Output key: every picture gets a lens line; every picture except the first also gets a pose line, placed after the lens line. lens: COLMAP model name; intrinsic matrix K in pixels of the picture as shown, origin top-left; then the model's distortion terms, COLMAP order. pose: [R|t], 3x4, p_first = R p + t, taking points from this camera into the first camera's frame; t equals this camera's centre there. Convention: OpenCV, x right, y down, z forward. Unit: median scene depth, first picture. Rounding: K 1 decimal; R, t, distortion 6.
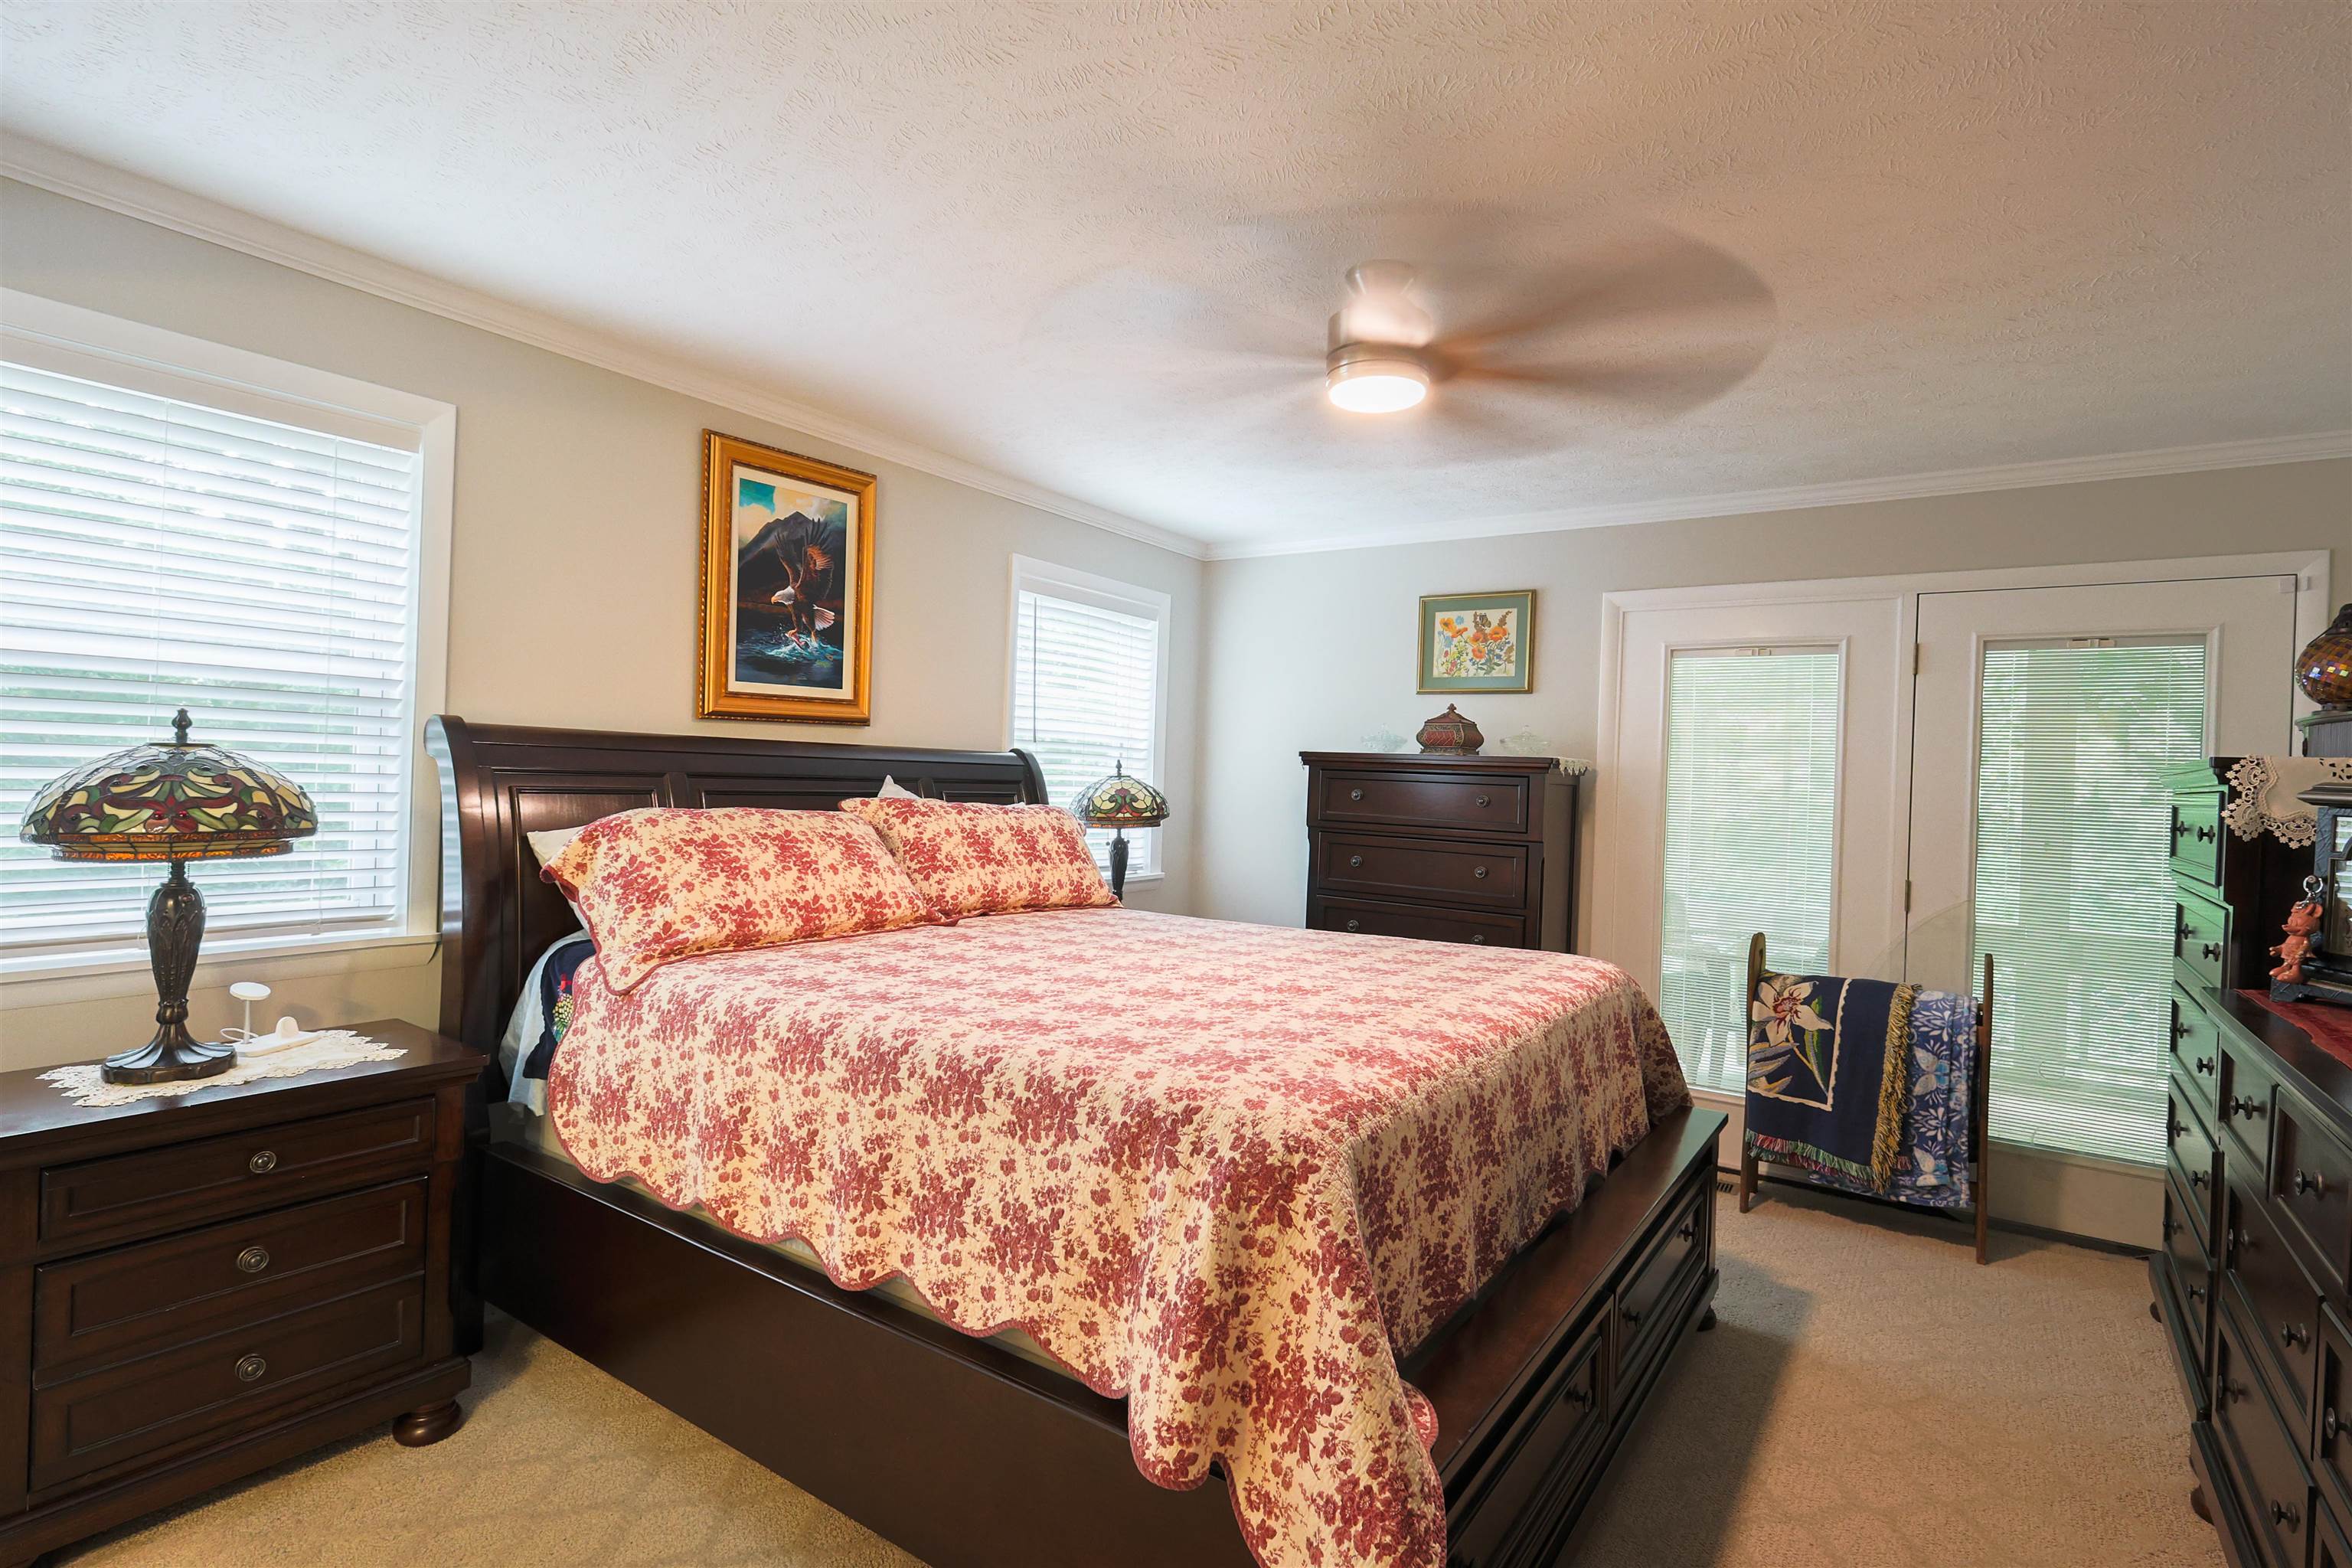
lens RADIAL K [[1169.2, 0, 1176.0], [0, 1169.2, 784.0], [0, 0, 1]] dist [0.005361, 0.000558]
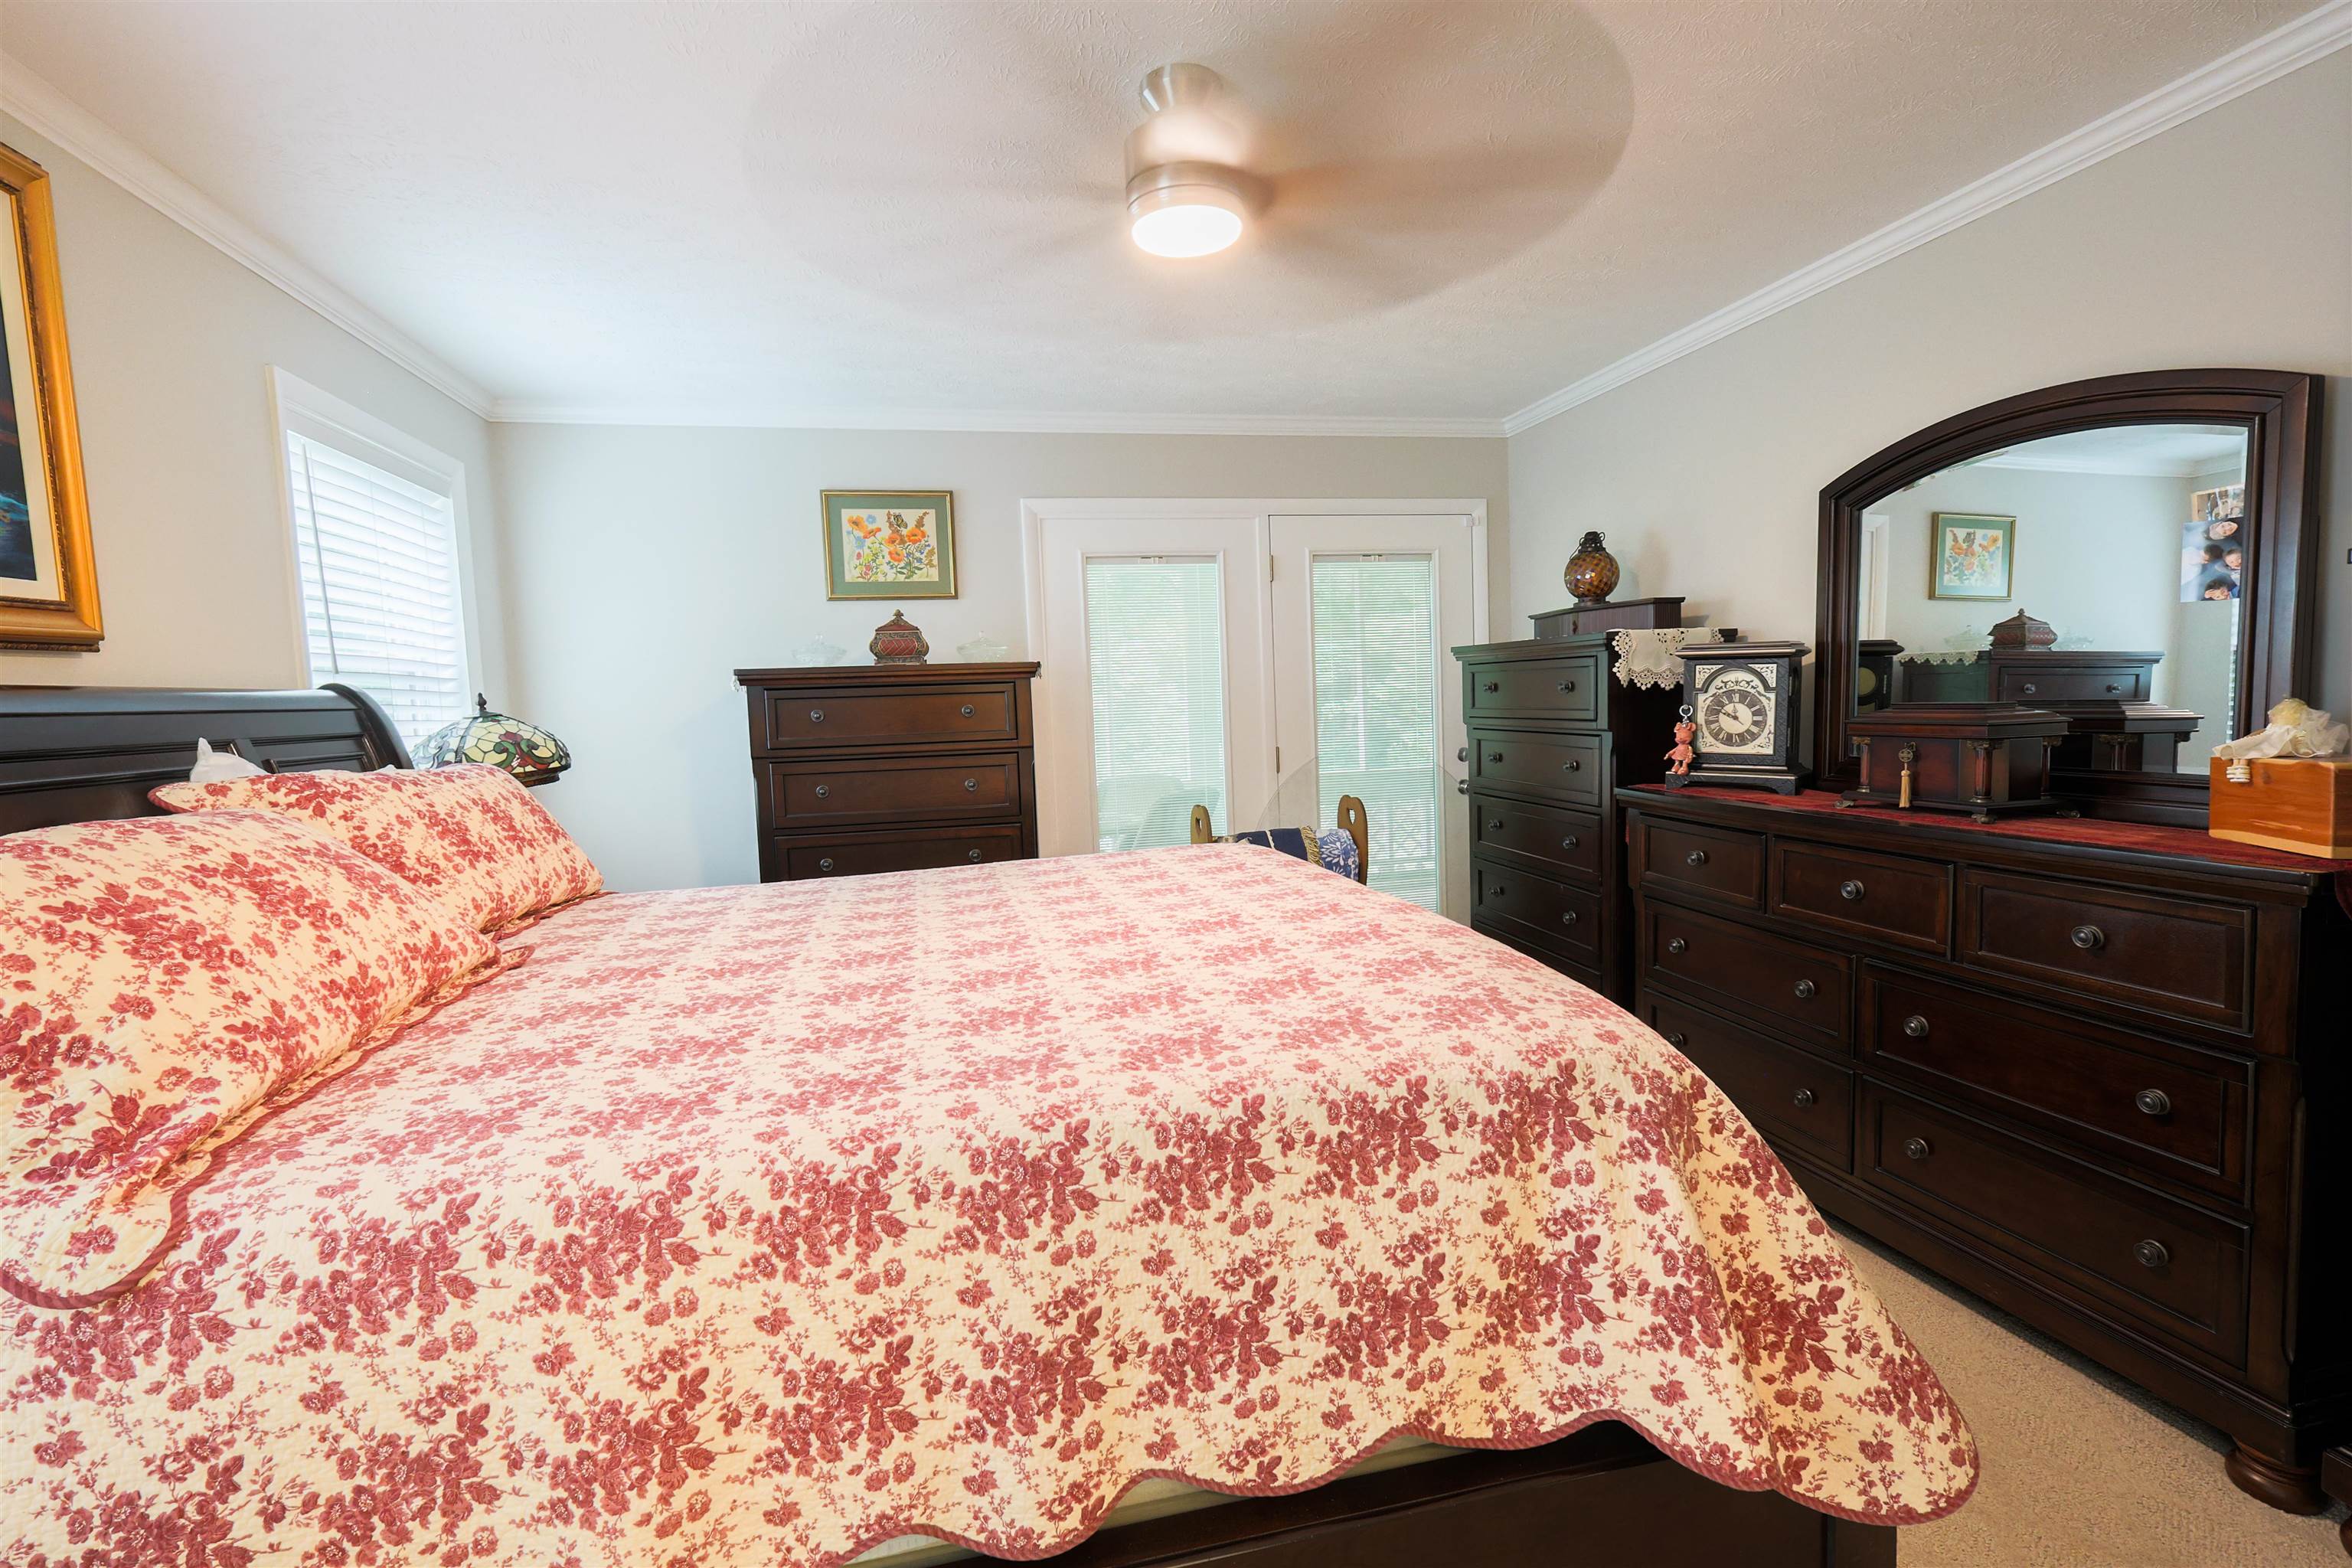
lens RADIAL K [[1084.0, 0, 1176.0], [0, 1084.0, 784.0], [0, 0, 1]] dist [-0.005174, 0.008716]
pose [[0.667608, -0.124175, 0.734085, -0.308367], [0.068084, 0.992044, 0.105892, -0.008736], [-0.741394, -0.020715, 0.670750, 0.301851]]
